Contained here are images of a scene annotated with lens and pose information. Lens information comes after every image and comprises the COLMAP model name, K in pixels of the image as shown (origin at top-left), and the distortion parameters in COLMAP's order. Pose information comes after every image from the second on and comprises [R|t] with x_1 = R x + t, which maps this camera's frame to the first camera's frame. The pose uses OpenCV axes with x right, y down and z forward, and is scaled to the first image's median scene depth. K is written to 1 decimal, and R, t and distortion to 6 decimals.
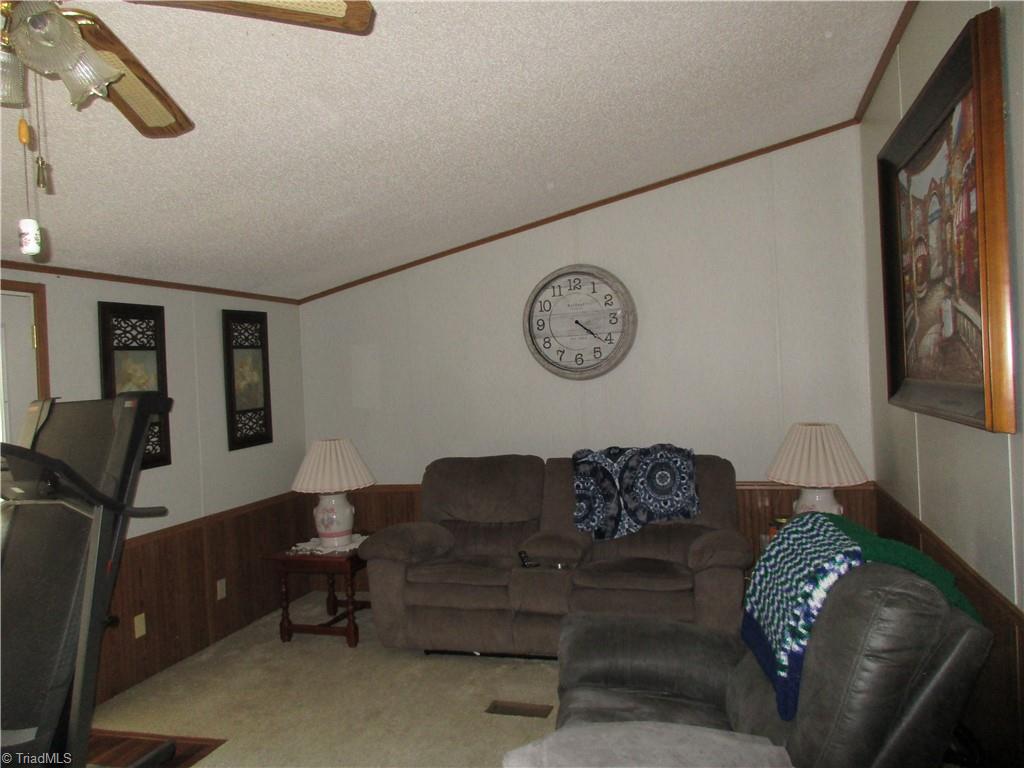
lens RADIAL K [[761.9, 0, 516.2], [0, 761.9, 389.0], [0, 0, 1]] dist [-0.009230, 0.003575]
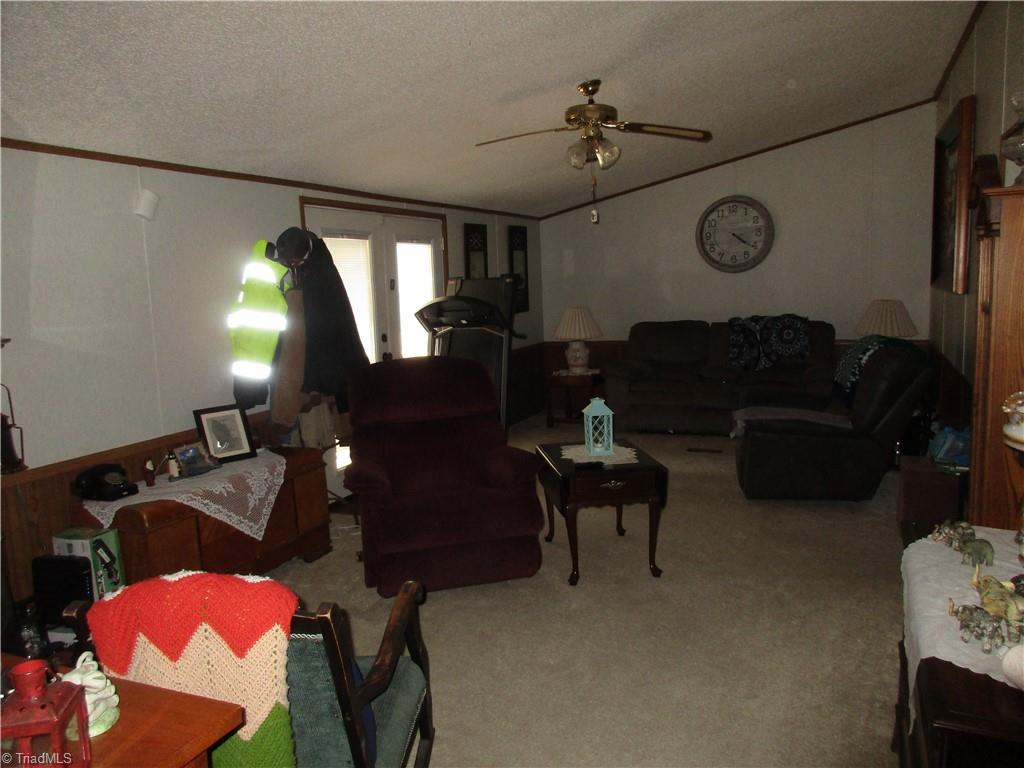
lens RADIAL K [[797.7, 0, 511.8], [0, 797.7, 381.0], [0, 0, 1]] dist [0.009331, -0.002915]
pose [[0.993224, 0.026870, -0.113068, -0.181767], [-0.013875, 0.993362, 0.114187, 0.028906], [0.115386, -0.111845, 0.987004, -0.697494]]
